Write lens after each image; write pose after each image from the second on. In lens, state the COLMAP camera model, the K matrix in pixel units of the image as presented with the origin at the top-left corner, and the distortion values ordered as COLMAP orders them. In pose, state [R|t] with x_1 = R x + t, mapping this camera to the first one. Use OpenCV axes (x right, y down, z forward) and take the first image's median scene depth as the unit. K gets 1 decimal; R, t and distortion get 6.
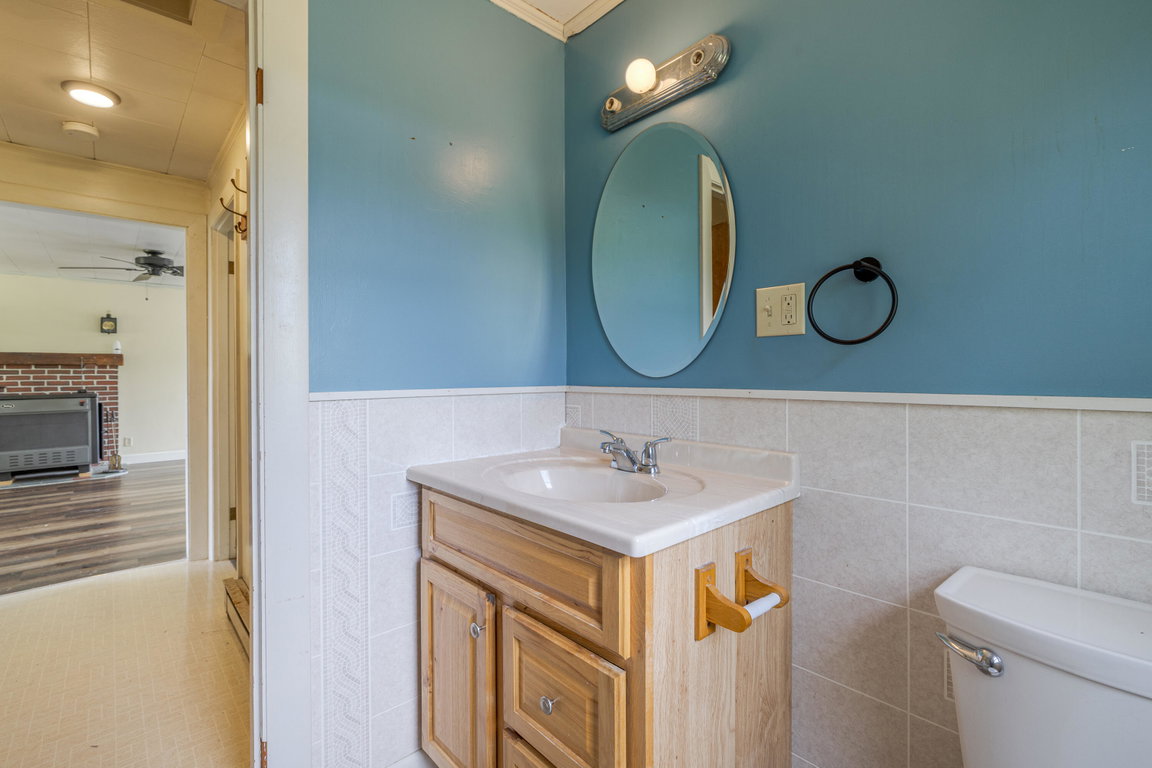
lens RADIAL K [[524.9, 0, 578.1], [0, 524.9, 373.8], [0, 0, 1]] dist [0.001117, 0.000258]
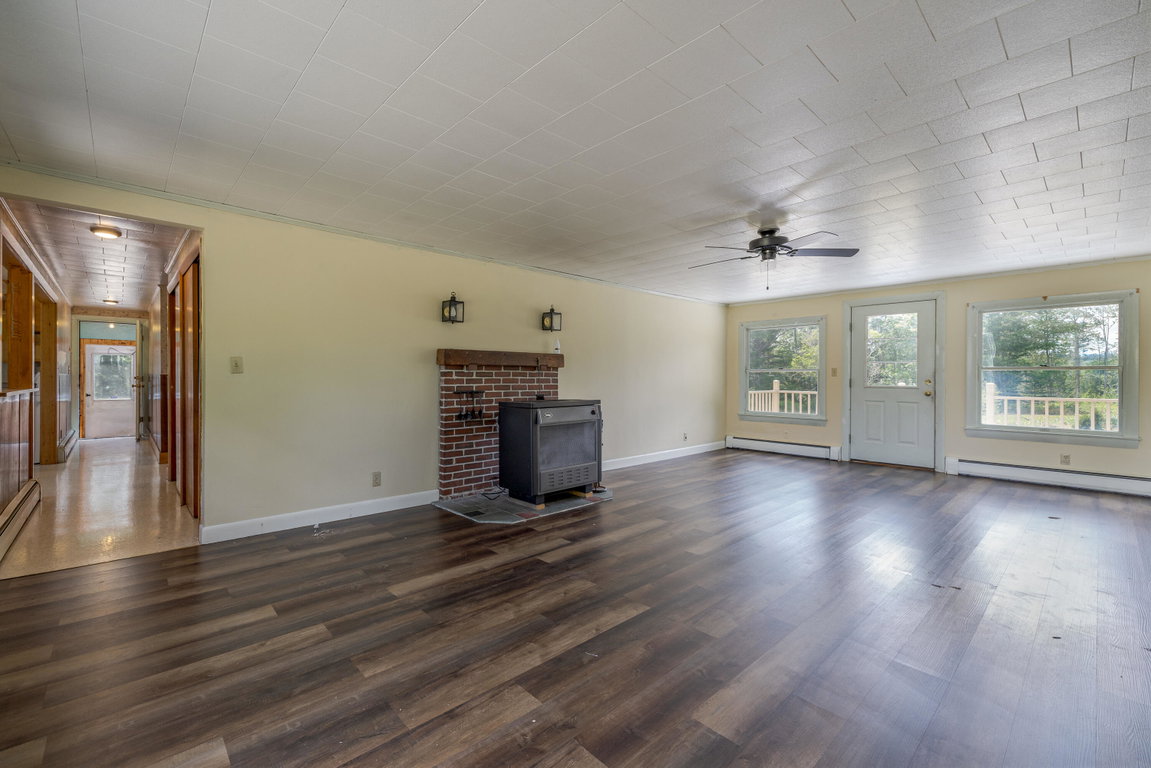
lens RADIAL K [[486.4, 0, 564.6], [0, 486.4, 376.8], [0, 0, 1]] dist [0.002680, 0.000213]
pose [[0.999969, 0.007241, 0.002941, -0.899738], [-0.007230, 0.999967, -0.003695, 0.002843], [-0.002968, 0.003674, 0.999989, 0.198149]]
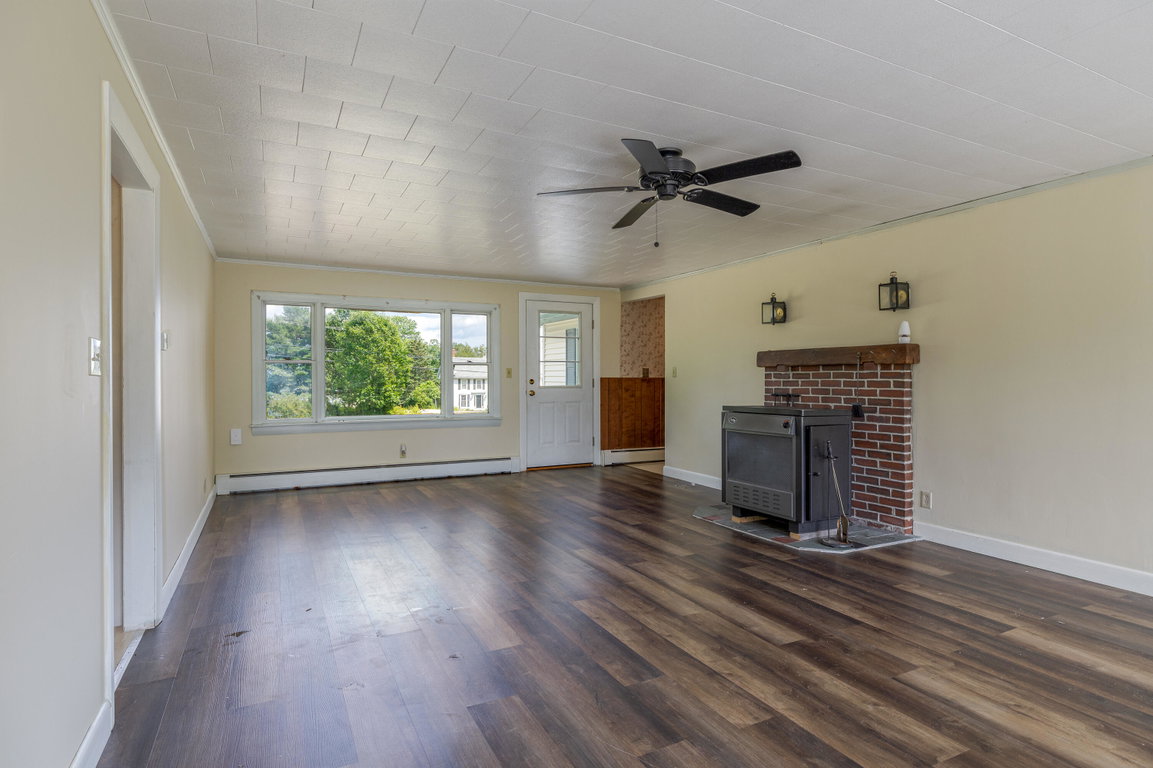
lens RADIAL K [[615.1, 0, 573.2], [0, 615.1, 379.5], [0, 0, 1]] dist [-0.002006, -0.000024]
pose [[-0.259794, 0.005387, -0.965649, -0.133827], [-0.000515, 0.999984, 0.005717, -0.002483], [0.965664, 0.001982, -0.259787, 0.855251]]
